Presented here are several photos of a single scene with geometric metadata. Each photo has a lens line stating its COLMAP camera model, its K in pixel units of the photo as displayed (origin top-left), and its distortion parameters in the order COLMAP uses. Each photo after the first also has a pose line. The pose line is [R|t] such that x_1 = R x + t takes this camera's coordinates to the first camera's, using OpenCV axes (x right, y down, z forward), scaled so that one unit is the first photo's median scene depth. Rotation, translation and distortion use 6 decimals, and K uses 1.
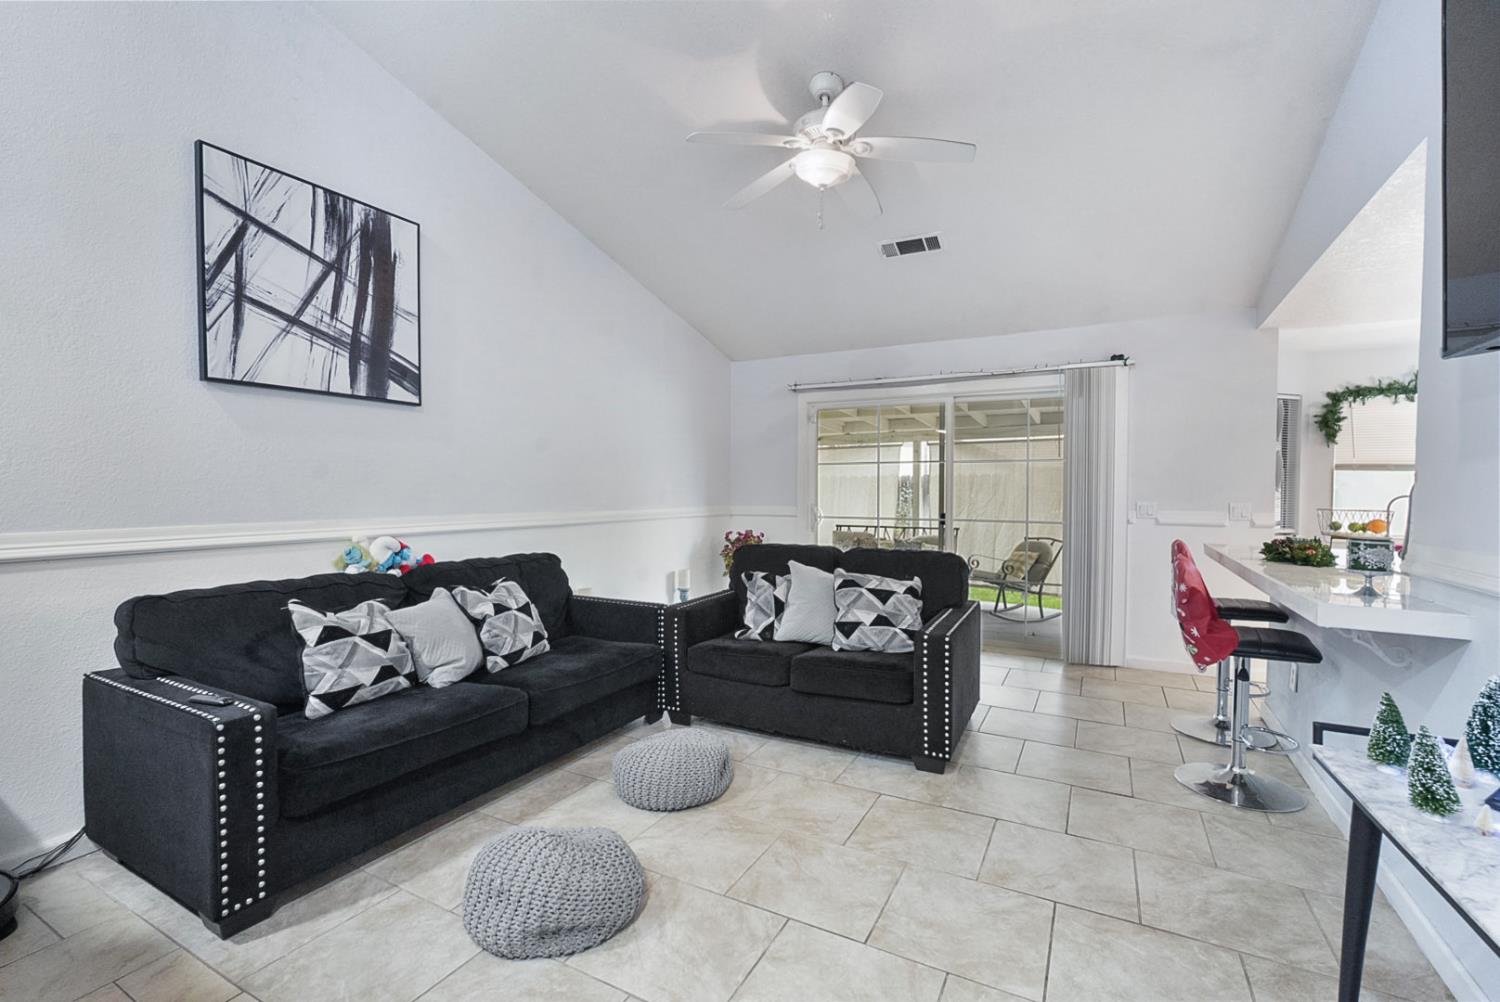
lens RADIAL K [[654.7, 0, 744.8], [0, 654.7, 504.8], [0, 0, 1]] dist [-0.010556, 0.004773]
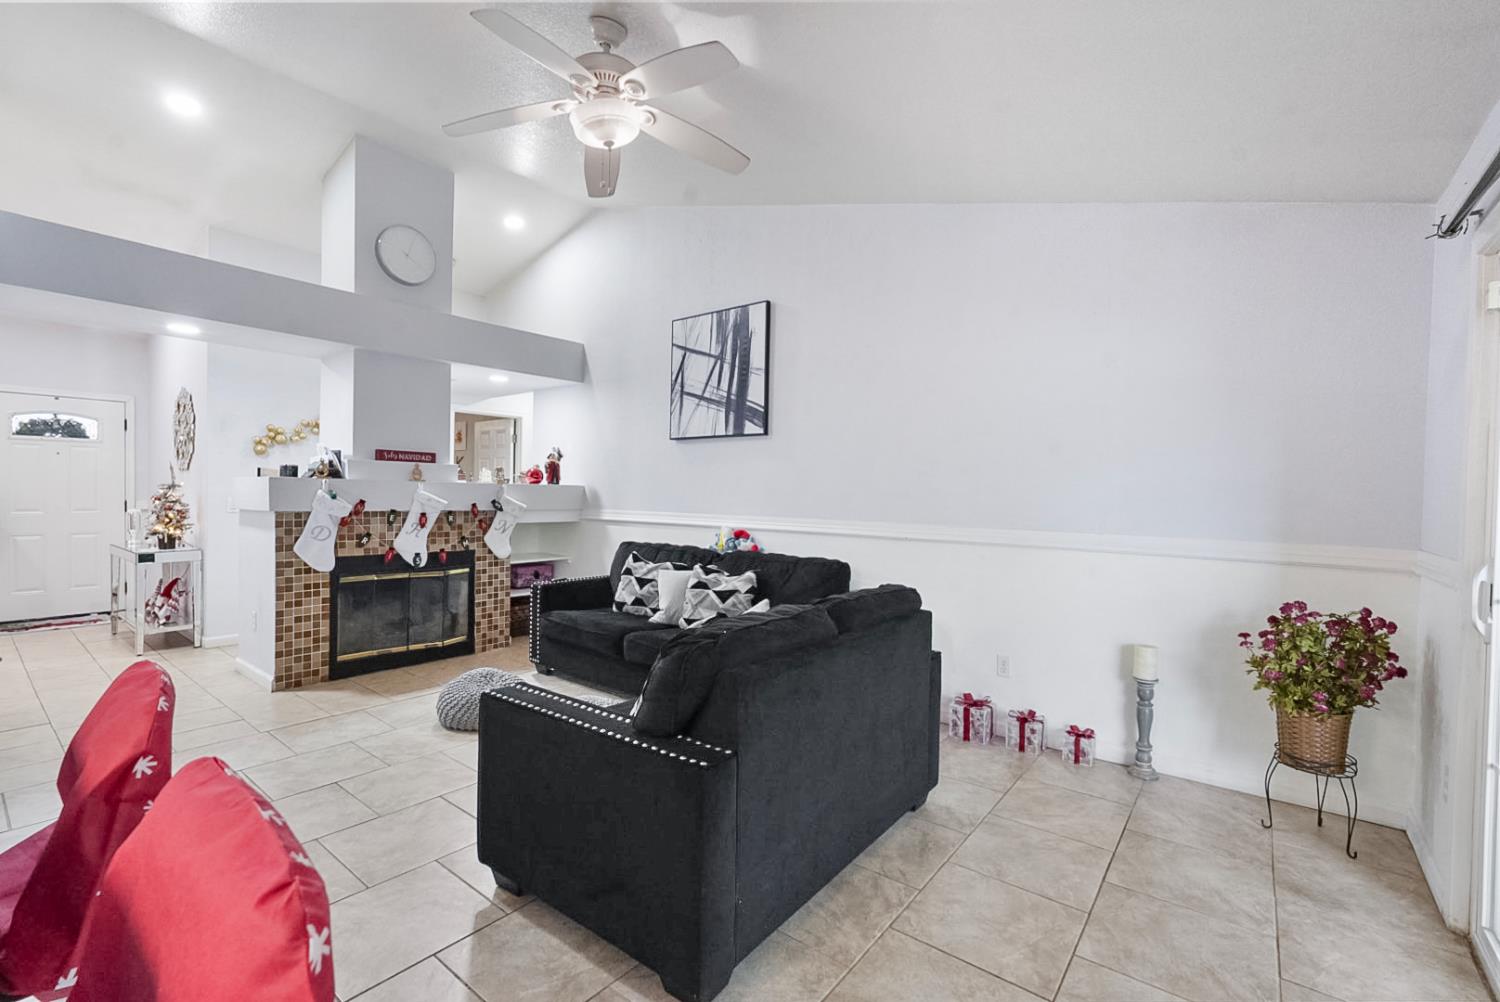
lens RADIAL K [[654.7, 0, 747.4], [0, 654.7, 495.8], [0, 0, 1]] dist [-0.010556, 0.004773]
pose [[-0.162273, 0.012099, -0.986672, 0.975170], [-0.038535, 0.999084, 0.018589, -0.057412], [0.985993, 0.041037, -0.161658, 1.371409]]
